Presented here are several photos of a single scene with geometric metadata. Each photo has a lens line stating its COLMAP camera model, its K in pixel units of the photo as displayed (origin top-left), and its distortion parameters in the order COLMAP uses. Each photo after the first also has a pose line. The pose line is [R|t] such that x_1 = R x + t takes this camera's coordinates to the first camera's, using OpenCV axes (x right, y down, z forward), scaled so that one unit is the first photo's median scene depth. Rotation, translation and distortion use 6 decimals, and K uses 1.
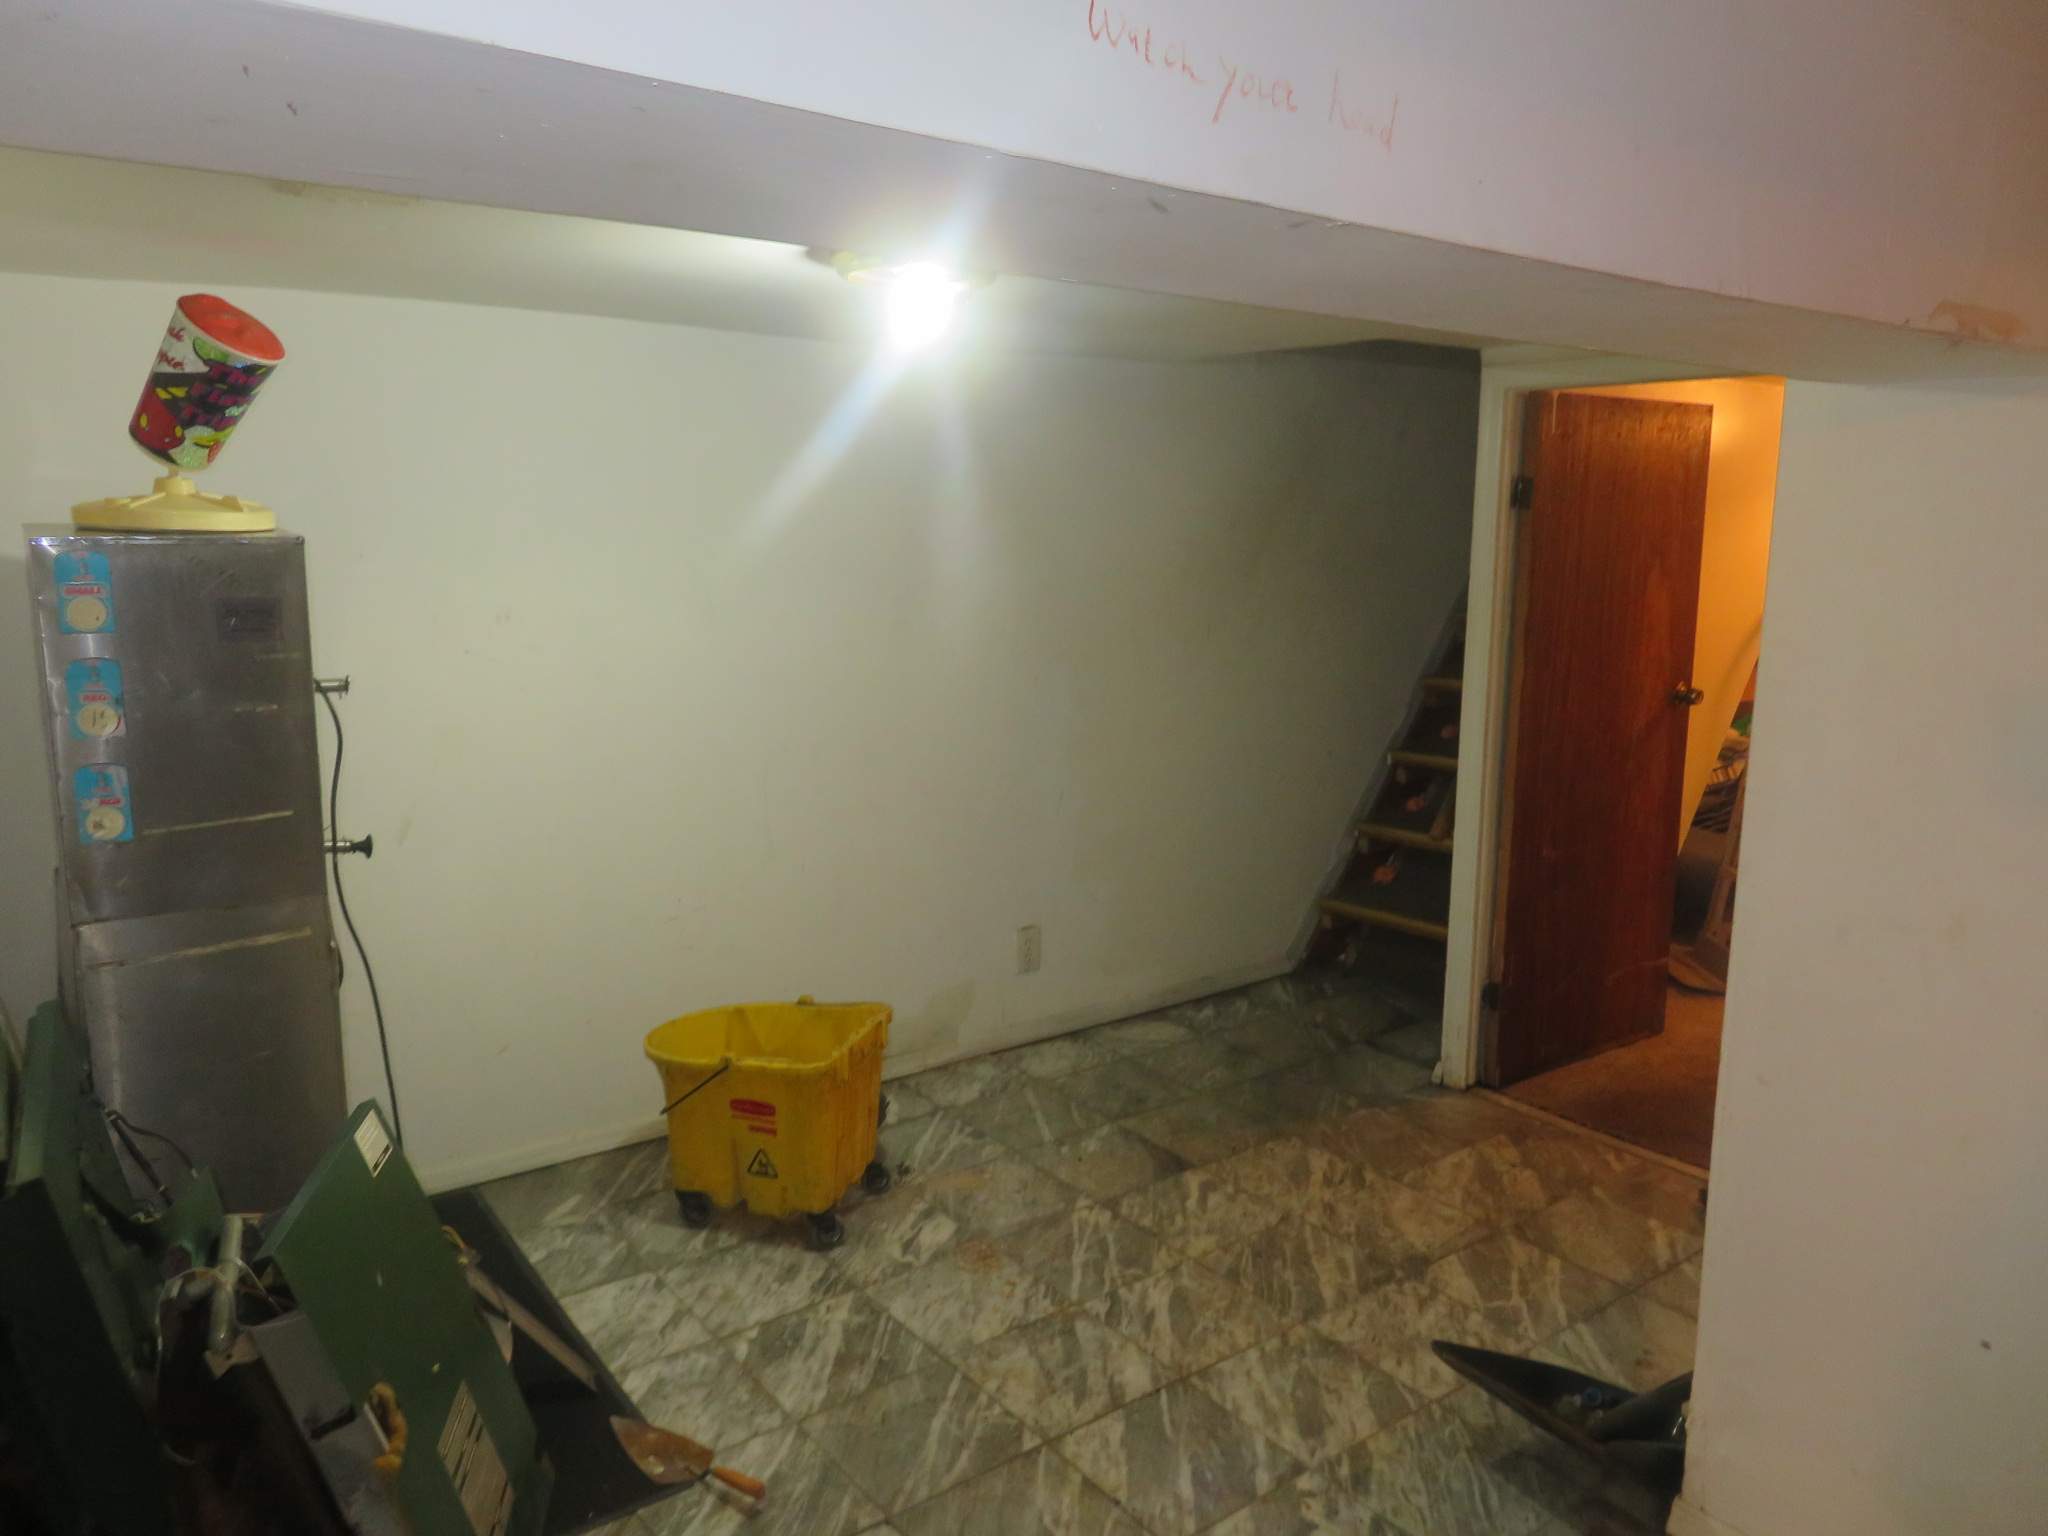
lens RADIAL K [[1464.8, 0, 1024.2], [0, 1464.8, 763.2], [0, 0, 1]] dist [-0.014986, 0.008565]
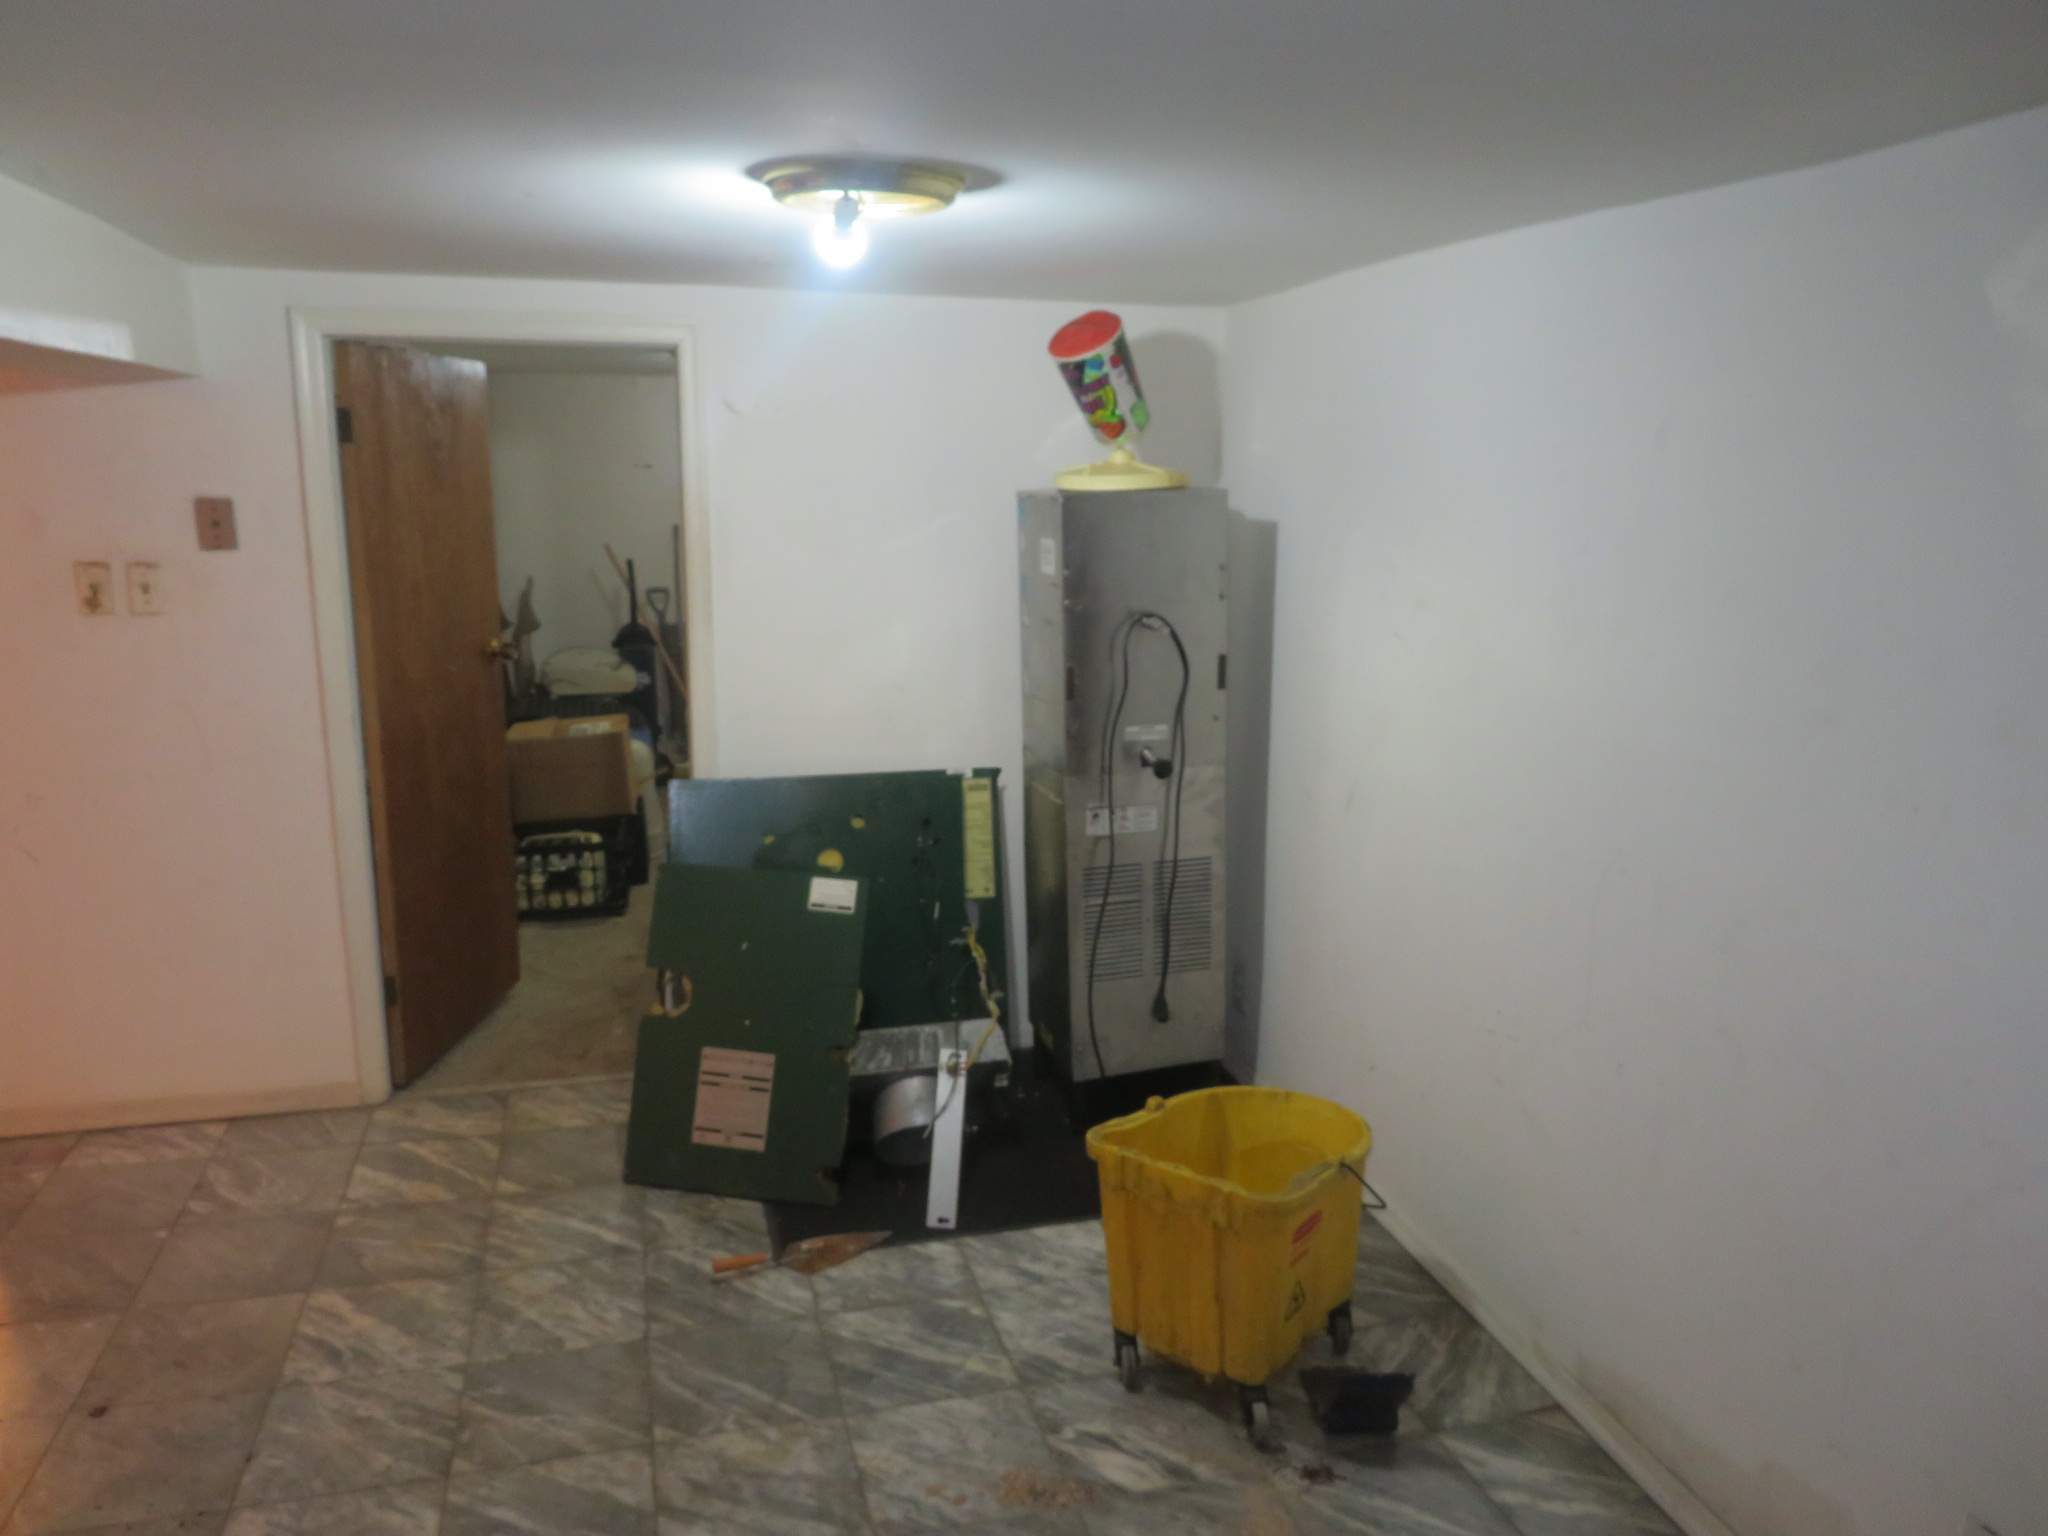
lens RADIAL K [[1458.9, 0, 1020.6], [0, 1458.9, 767.1], [0, 0, 1]] dist [-0.011808, 0.002644]
pose [[-0.357654, 0.174927, -0.917325, 0.627978], [-0.177320, 0.951708, 0.250619, -0.207470], [0.916865, 0.252295, -0.309364, 1.212227]]
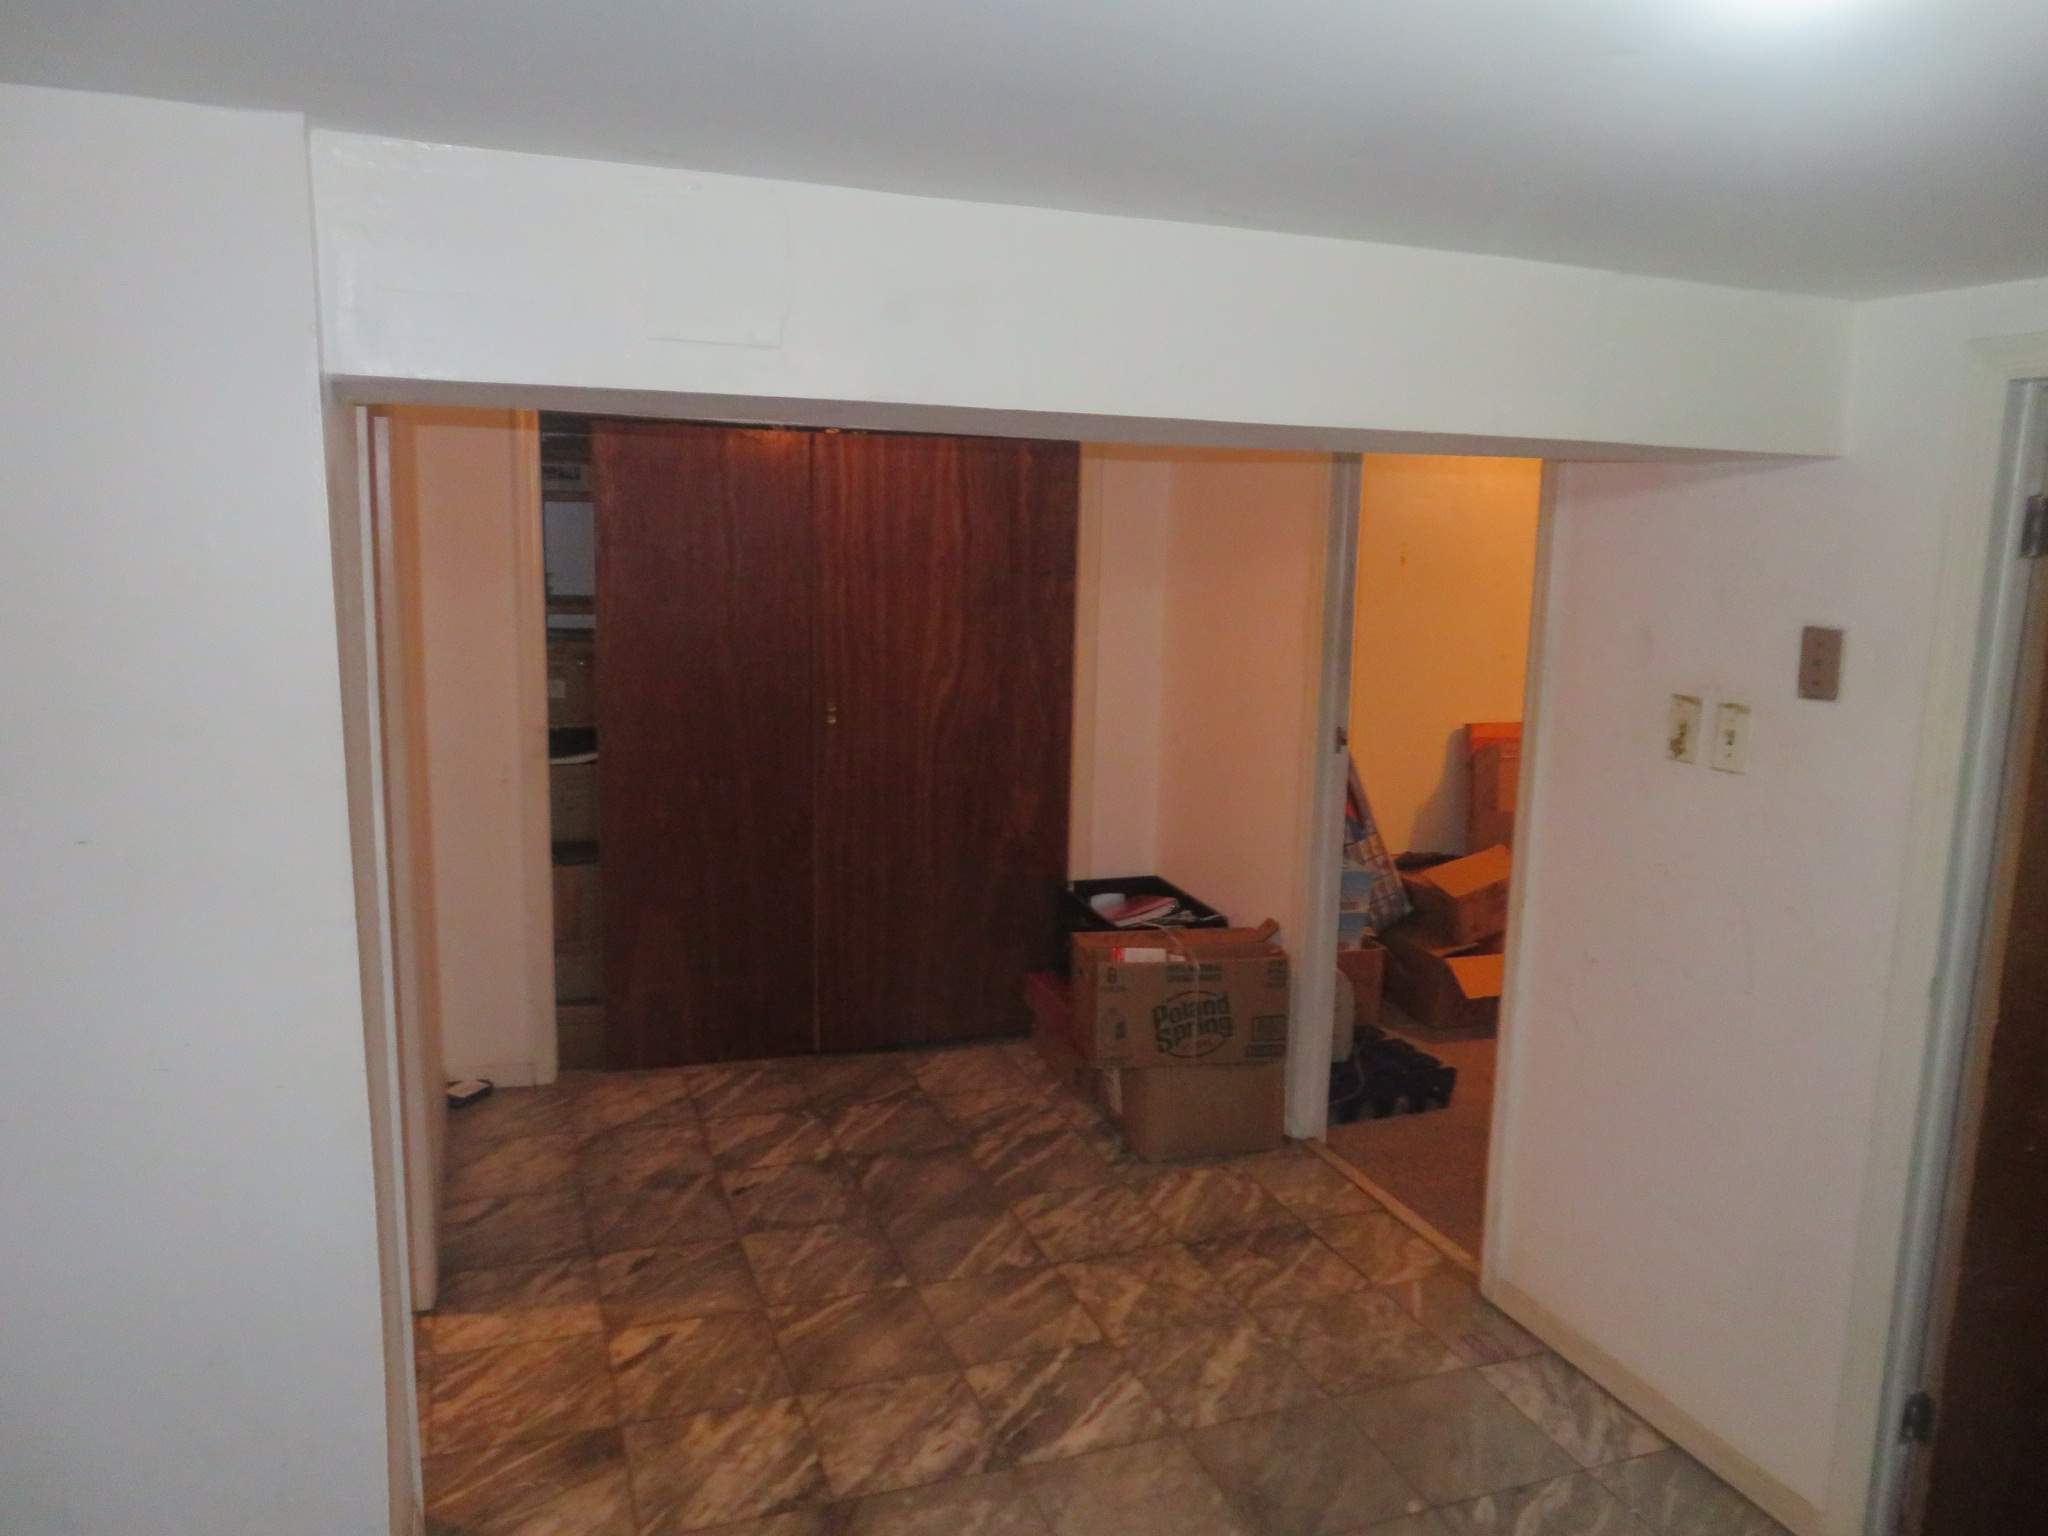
lens RADIAL K [[1458.9, 0, 1020.6], [0, 1458.9, 767.1], [0, 0, 1]] dist [-0.011808, 0.002644]
pose [[-0.960559, -0.082564, 0.265537, -0.013162], [0.009464, 0.944645, 0.327957, -0.205469], [-0.277916, 0.317535, -0.906606, 1.105433]]
